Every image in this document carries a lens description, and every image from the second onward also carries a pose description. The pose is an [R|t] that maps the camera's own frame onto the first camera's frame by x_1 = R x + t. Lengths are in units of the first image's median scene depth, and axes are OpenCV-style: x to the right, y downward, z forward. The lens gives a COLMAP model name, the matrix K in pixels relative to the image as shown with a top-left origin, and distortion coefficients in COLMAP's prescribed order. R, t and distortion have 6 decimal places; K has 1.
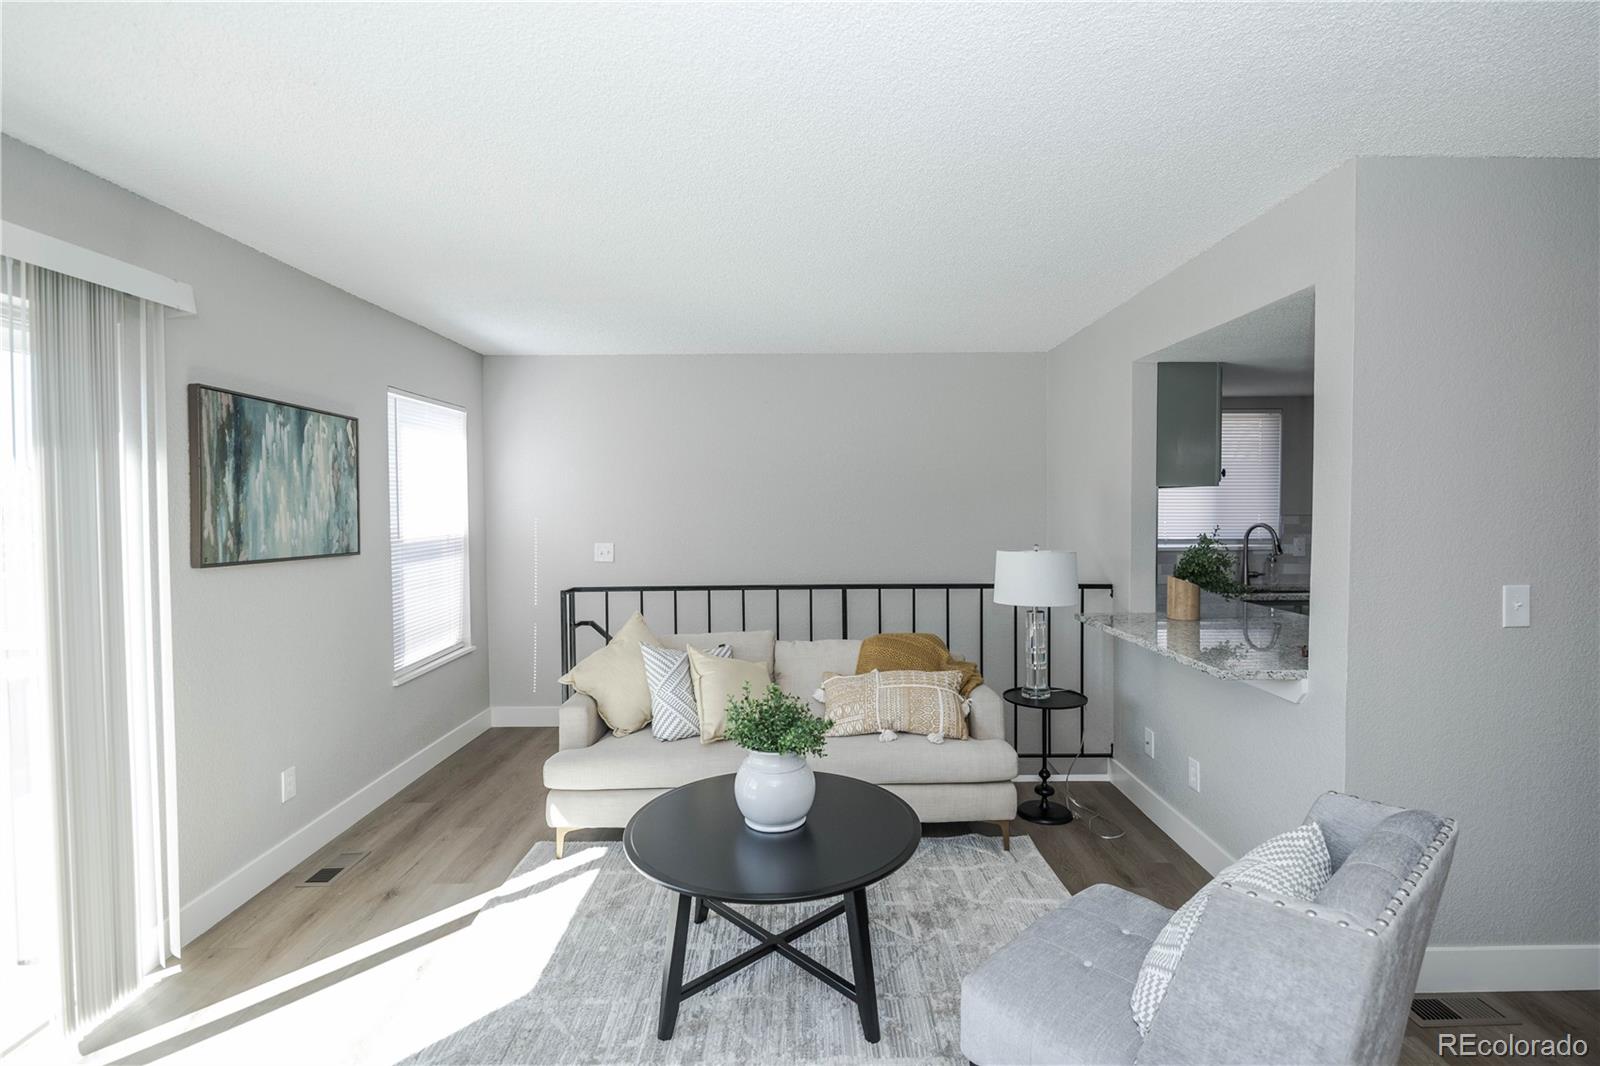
lens RADIAL K [[763.9, 0, 802.7], [0, 763.9, 523.3], [0, 0, 1]] dist [0.012546, -0.011549]
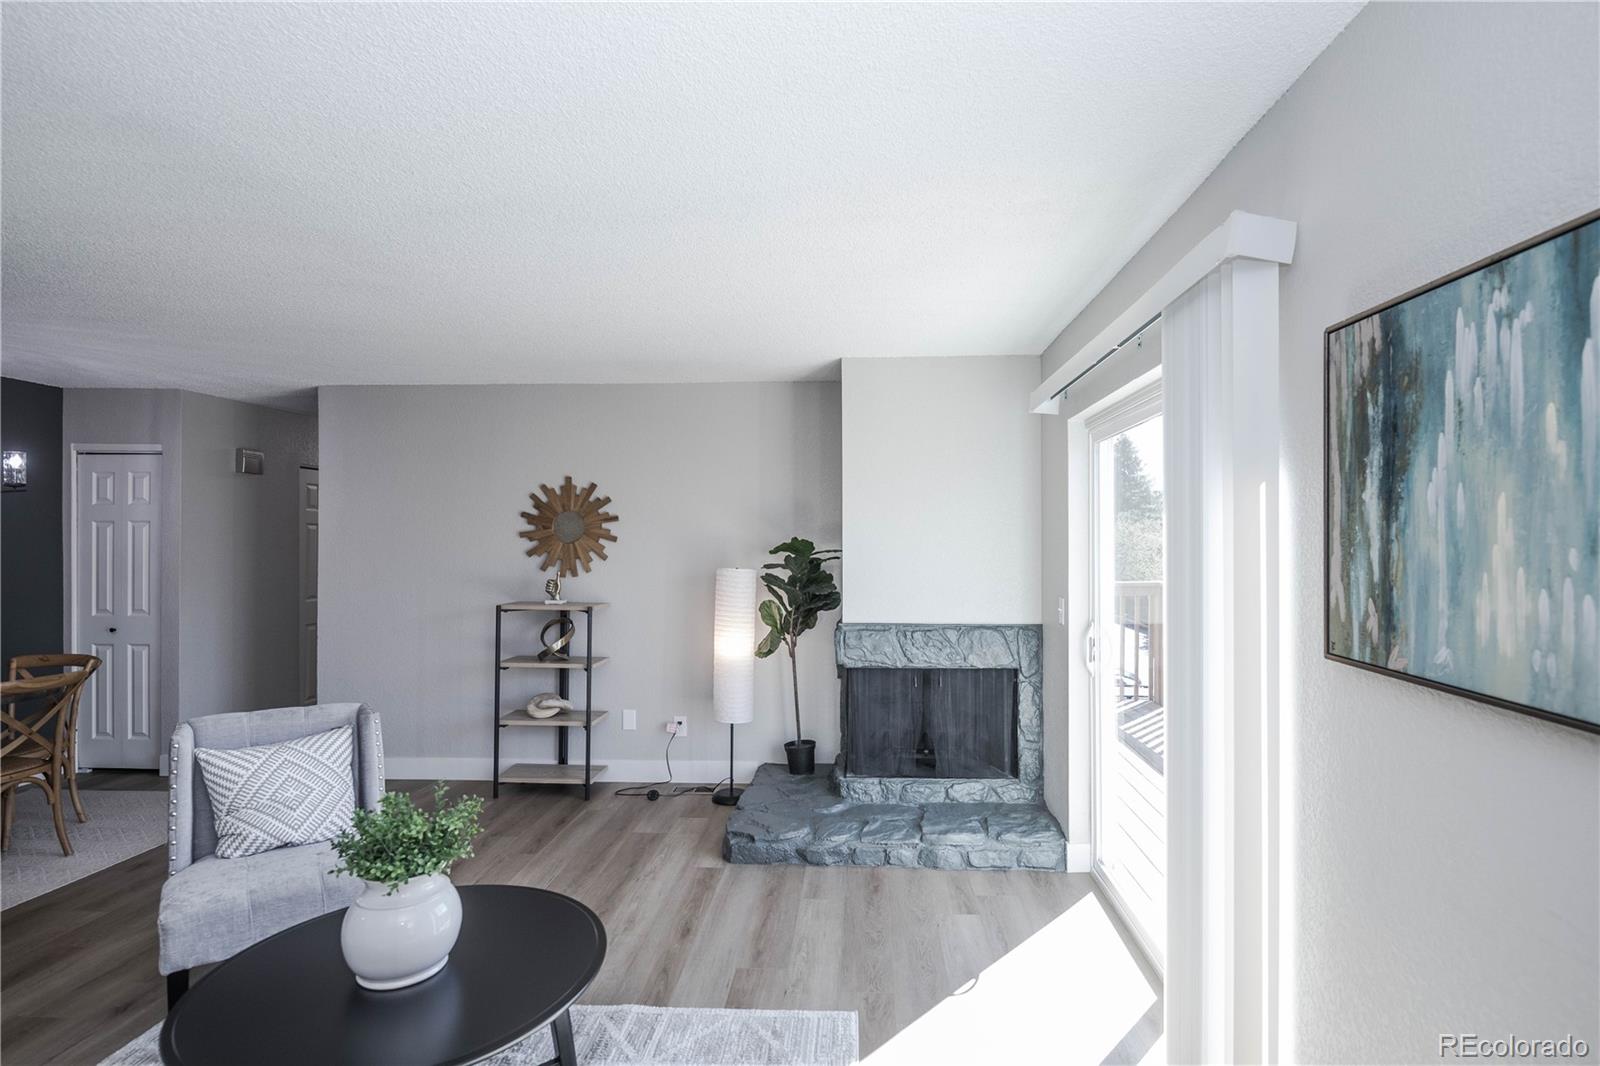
lens RADIAL K [[763.9, 0, 815.7], [0, 763.9, 533.9], [0, 0, 1]] dist [0.012546, -0.011549]
pose [[-0.998759, 0.007818, 0.049196, -0.391701], [0.008525, 0.999863, 0.014161, -0.038397], [-0.049079, 0.014563, -0.998689, 1.397192]]
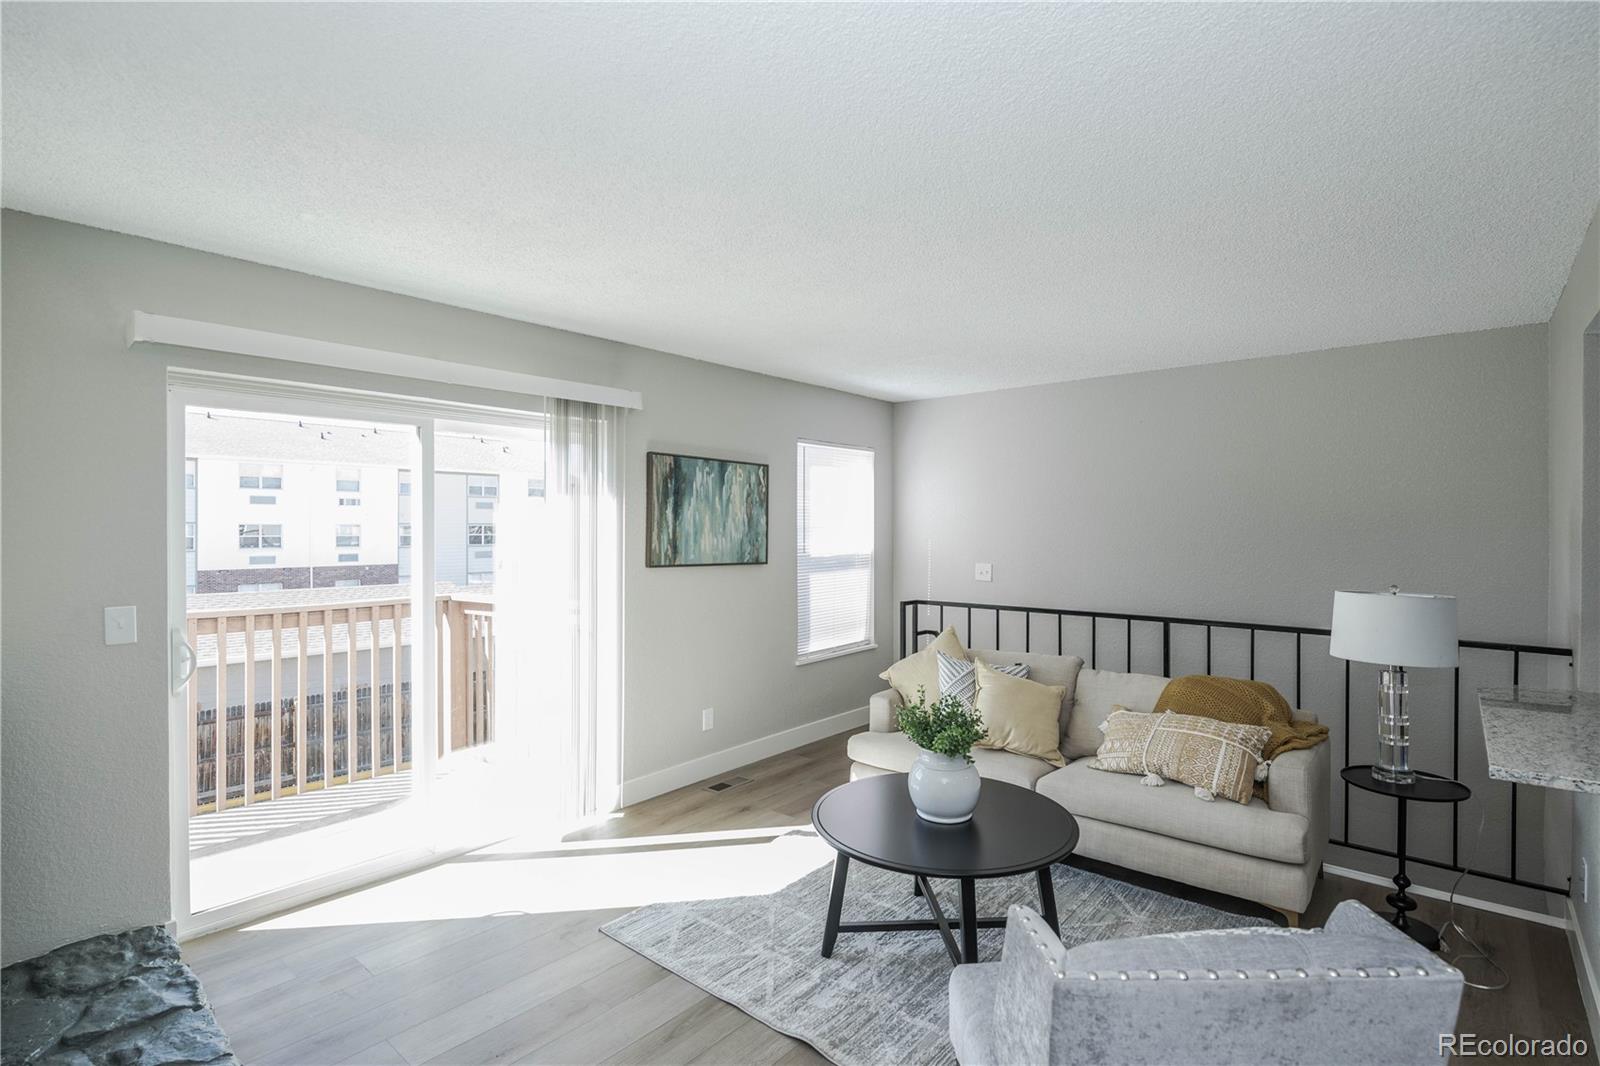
lens RADIAL K [[763.9, 0, 798.5], [0, 763.9, 525.0], [0, 0, 1]] dist [0.012546, -0.011549]
pose [[0.757722, 0.006491, -0.652545, 0.424982], [-0.022077, 0.999633, -0.015692, -0.010306], [0.652203, 0.026296, 0.757588, 0.000306]]
